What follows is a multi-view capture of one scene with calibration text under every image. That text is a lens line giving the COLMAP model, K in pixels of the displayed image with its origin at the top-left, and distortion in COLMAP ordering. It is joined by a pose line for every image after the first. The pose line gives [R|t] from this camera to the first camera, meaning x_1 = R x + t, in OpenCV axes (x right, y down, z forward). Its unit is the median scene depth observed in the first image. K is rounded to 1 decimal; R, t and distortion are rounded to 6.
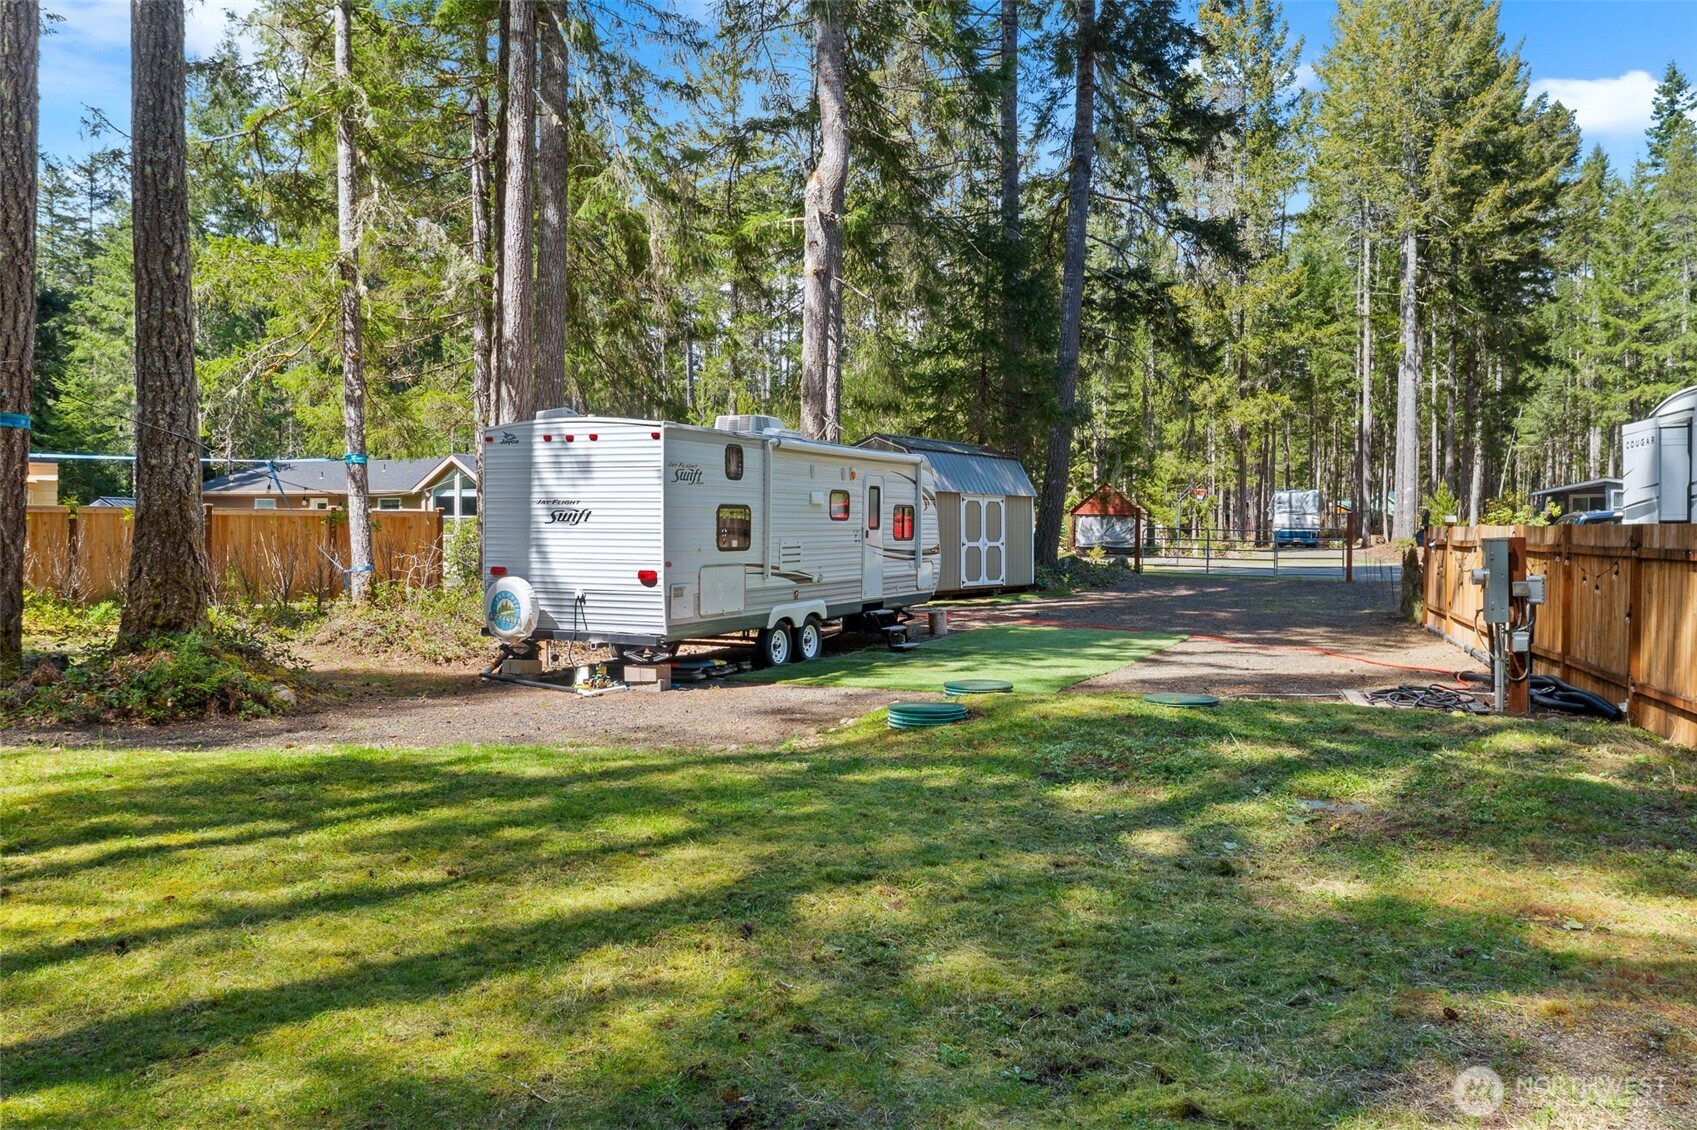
lens RADIAL K [[1342.8, 0, 847.9], [0, 1342.8, 566.1], [0, 0, 1]] dist [-0.011972, -0.002806]
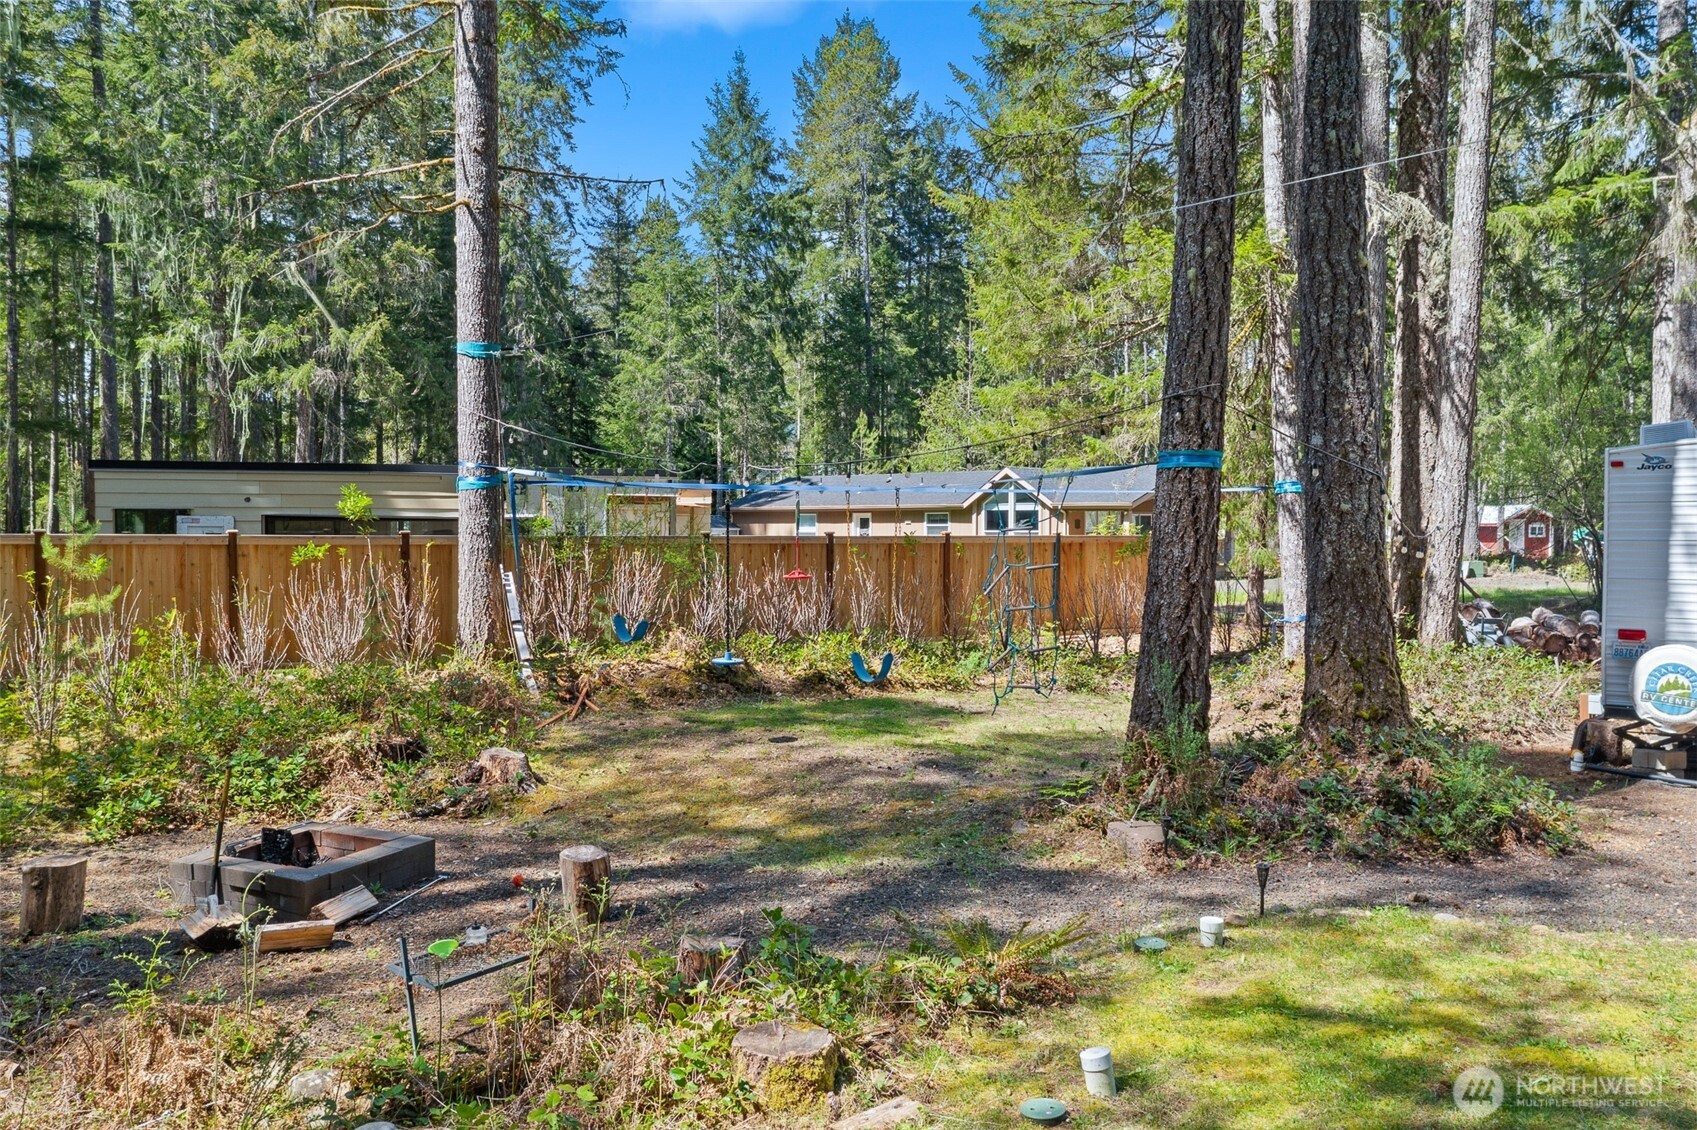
lens RADIAL K [[1342.6, 0, 853.3], [0, 1342.6, 565.1], [0, 0, 1]] dist [-0.006053, -0.009185]
pose [[0.963530, -0.000973, -0.267598, -0.331365], [0.000347, 0.999997, -0.002386, -0.023833], [0.267600, 0.002206, 0.963528, 0.095209]]
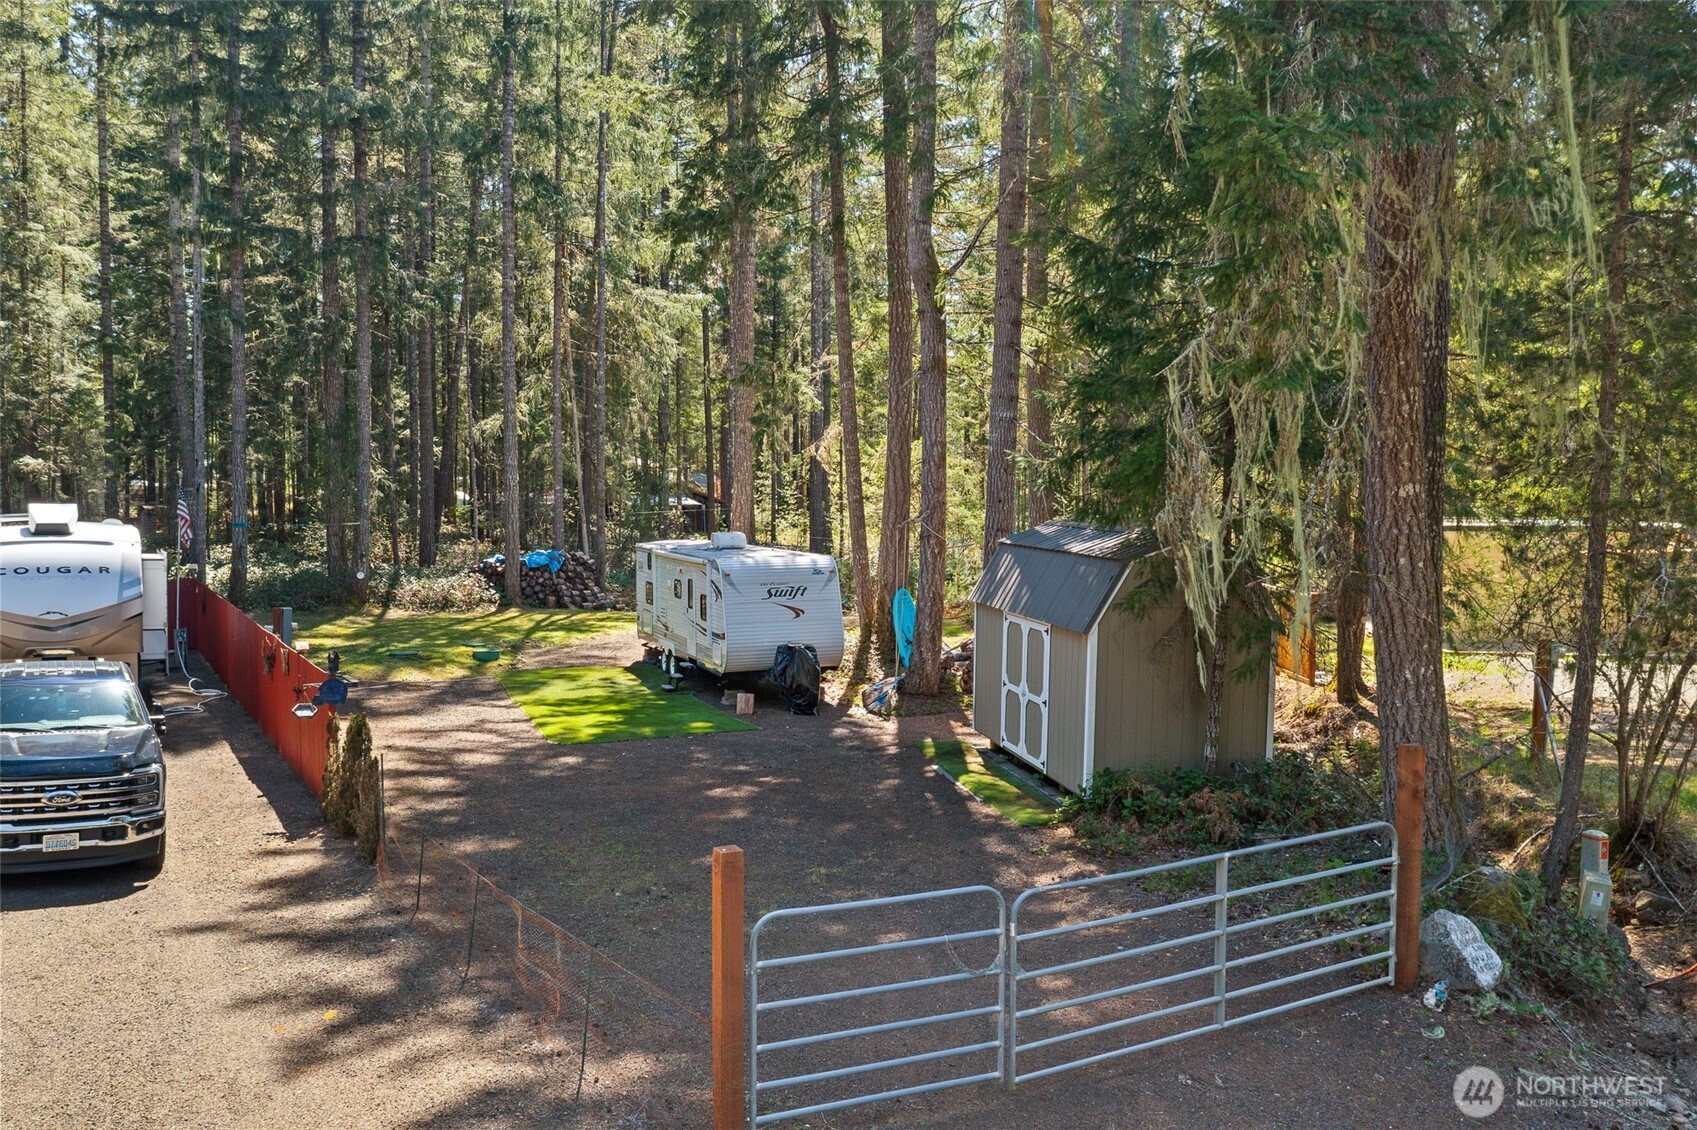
lens RADIAL K [[1339.3, 0, 849.3], [0, 1339.3, 562.1], [0, 0, 1]] dist [-0.010417, -0.003982]
pose [[-0.694395, 0.031495, -0.718905, 0.817160], [-0.027414, 0.997159, 0.070164, -0.160310], [0.719072, 0.068430, -0.691558, 1.837915]]
